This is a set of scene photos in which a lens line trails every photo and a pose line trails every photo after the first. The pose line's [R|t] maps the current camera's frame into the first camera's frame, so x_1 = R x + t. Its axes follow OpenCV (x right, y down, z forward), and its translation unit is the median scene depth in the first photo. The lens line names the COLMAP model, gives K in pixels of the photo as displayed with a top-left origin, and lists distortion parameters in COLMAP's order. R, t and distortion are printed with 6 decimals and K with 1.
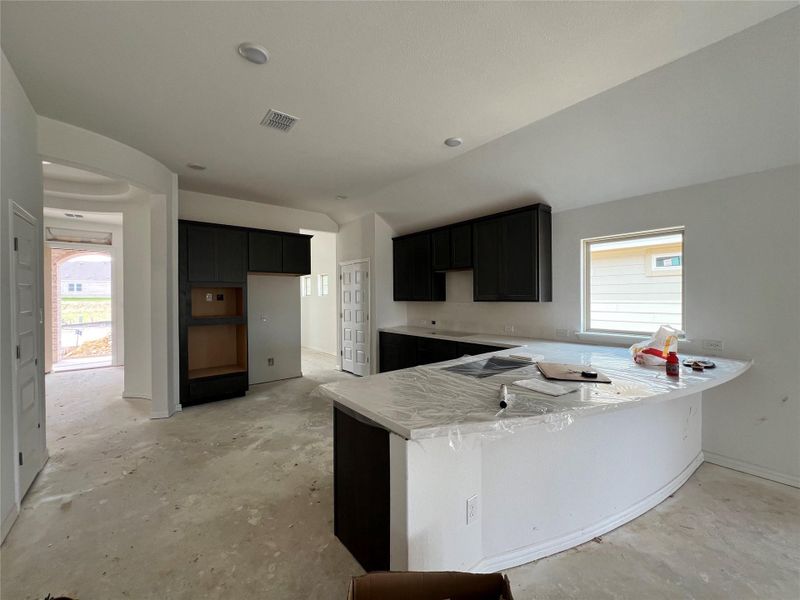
lens RADIAL K [[323.9, 0, 395.5], [0, 323.9, 300.0], [0, 0, 1]] dist [-0.009436, -0.000017]
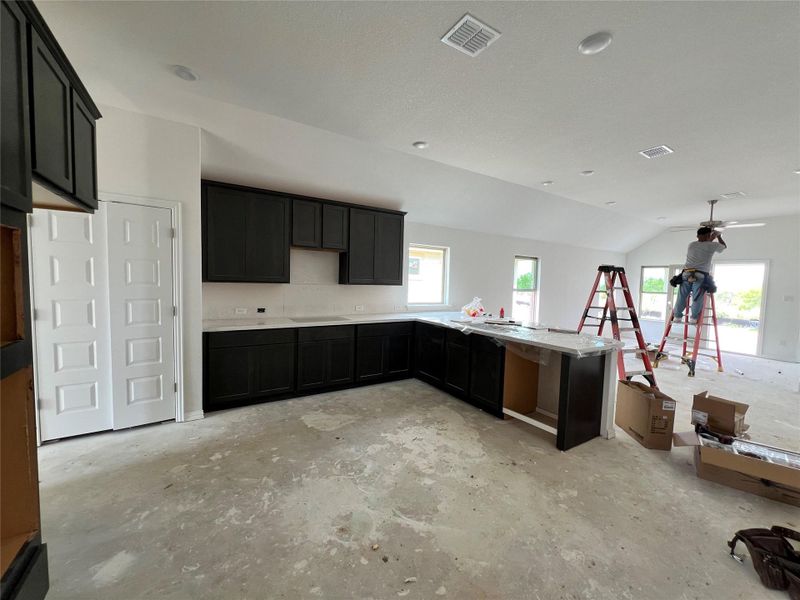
lens RADIAL K [[323.9, 0, 395.7], [0, 323.9, 300.0], [0, 0, 1]] dist [-0.009436, -0.000017]
pose [[0.122027, -0.052782, 0.991122, -0.936784], [-0.017510, 0.998315, 0.055320, -0.006439], [-0.992372, -0.024105, 0.120897, 0.891688]]
